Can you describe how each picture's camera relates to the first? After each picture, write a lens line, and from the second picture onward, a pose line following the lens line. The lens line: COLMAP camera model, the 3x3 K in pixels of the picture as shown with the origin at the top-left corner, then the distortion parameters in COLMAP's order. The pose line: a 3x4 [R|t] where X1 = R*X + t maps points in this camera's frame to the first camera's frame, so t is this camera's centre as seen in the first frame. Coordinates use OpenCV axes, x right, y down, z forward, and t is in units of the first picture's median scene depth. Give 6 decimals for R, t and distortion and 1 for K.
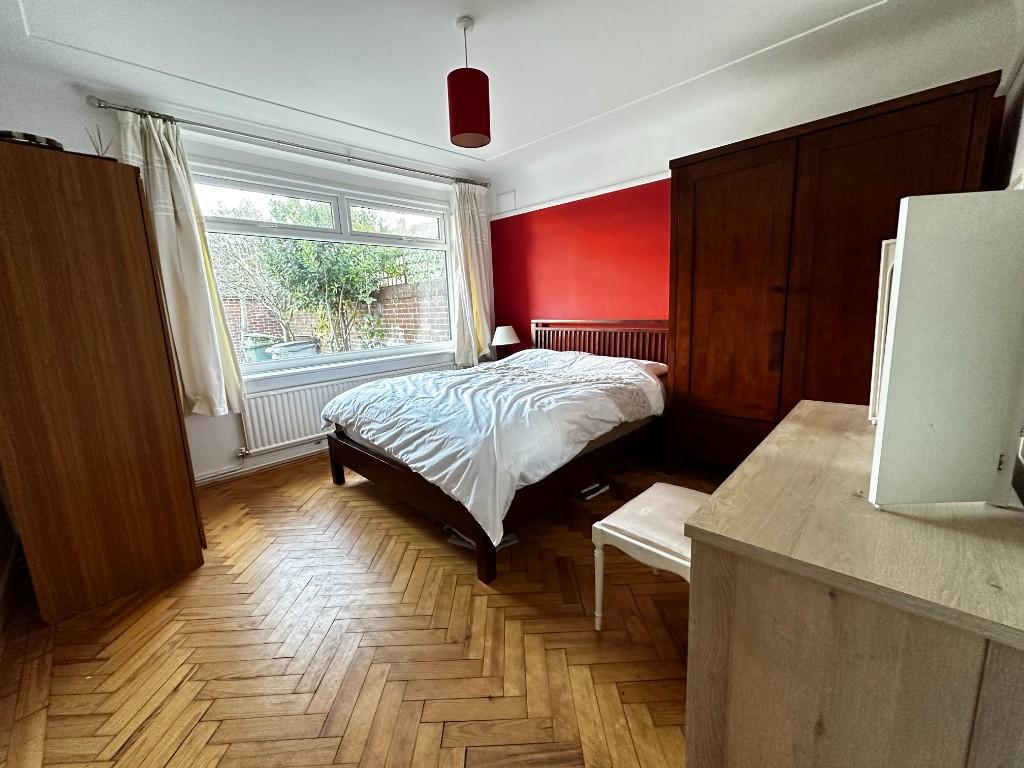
lens RADIAL K [[407.8, 0, 513.1], [0, 407.8, 383.6], [0, 0, 1]] dist [-0.003159, 0.000158]
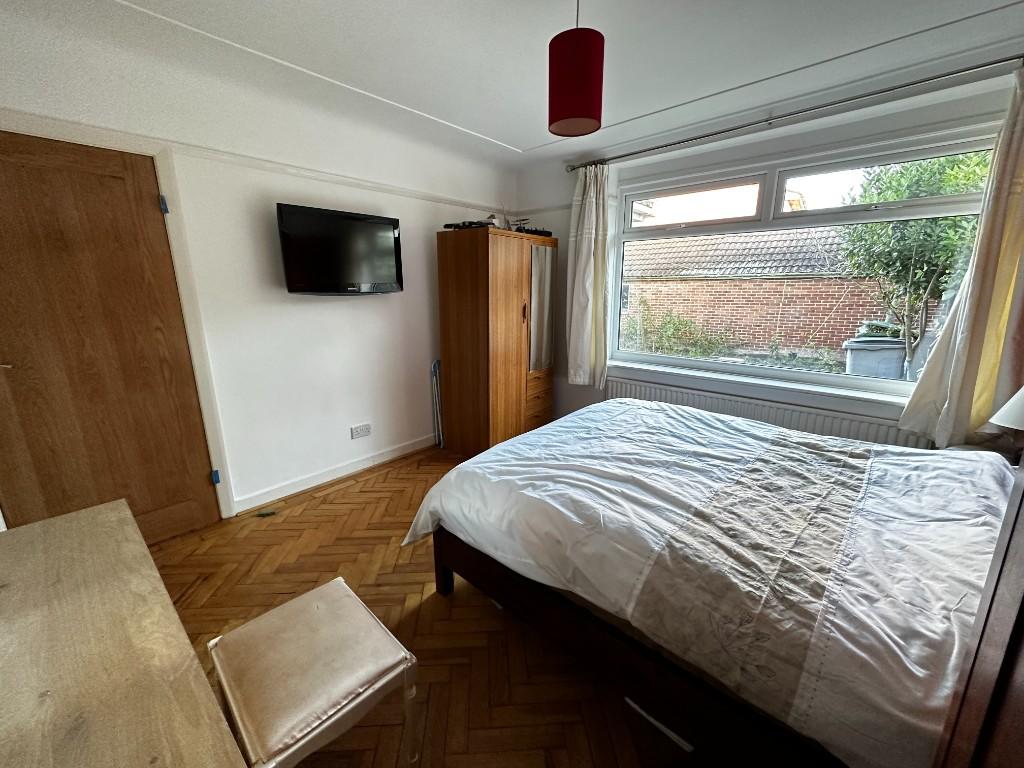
lens RADIAL K [[407.8, 0, 513.1], [0, 407.8, 383.6], [0, 0, 1]] dist [-0.003159, 0.000158]
pose [[0.009607, 0.242671, -0.970061, 0.480355], [-0.220584, 0.946722, 0.234648, -0.161031], [0.975321, 0.211726, 0.062624, 0.604508]]
